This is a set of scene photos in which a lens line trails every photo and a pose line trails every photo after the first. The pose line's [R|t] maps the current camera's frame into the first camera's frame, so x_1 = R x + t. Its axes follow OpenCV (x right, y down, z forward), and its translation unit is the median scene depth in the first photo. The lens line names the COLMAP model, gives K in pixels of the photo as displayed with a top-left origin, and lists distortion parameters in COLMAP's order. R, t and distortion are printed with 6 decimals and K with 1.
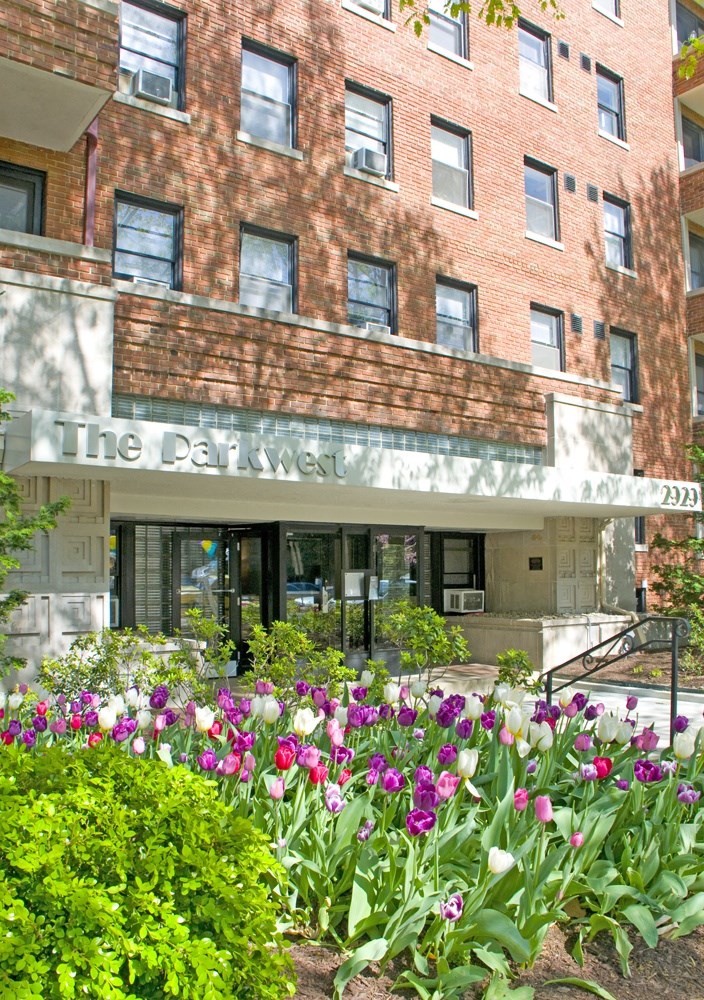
lens RADIAL K [[895.9, 0, 352.0], [0, 895.9, 500.0], [0, 0, 1]] dist [-0.004722, -0.001676]
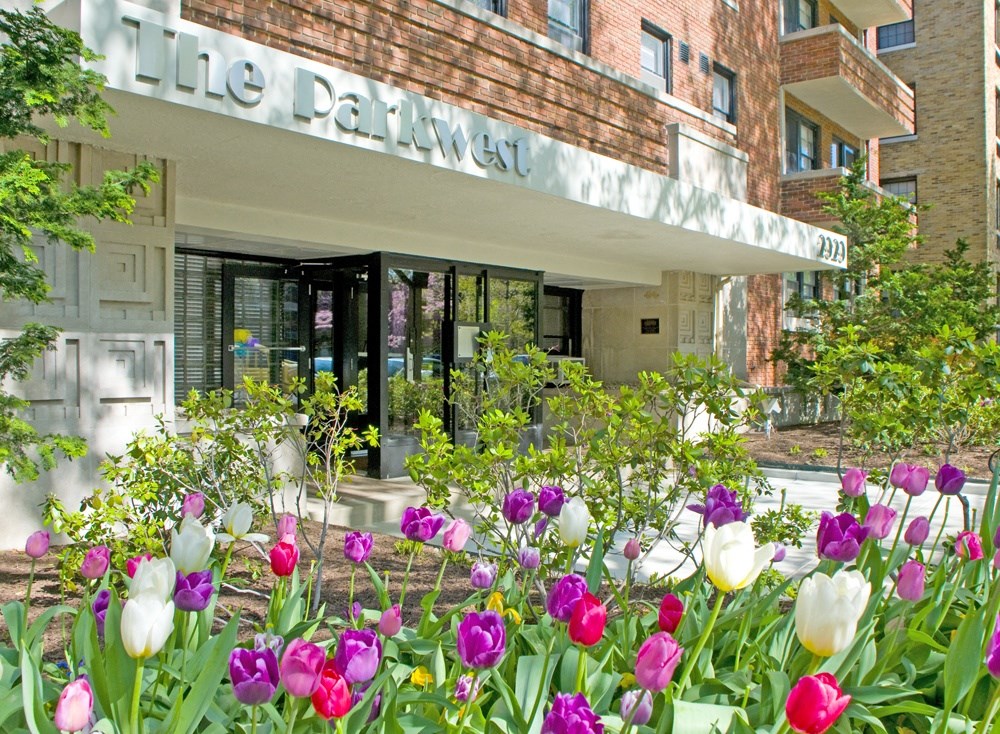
lens RADIAL K [[889.0, 0, 500.0], [0, 889.0, 367.0], [0, 0, 1]] dist [-0.076141, 0.003723]
pose [[0.975318, 0.013977, 0.220364, -0.116738], [-0.034910, 0.995204, 0.091385, 0.038007], [-0.218030, -0.096822, 0.971128, 0.215241]]
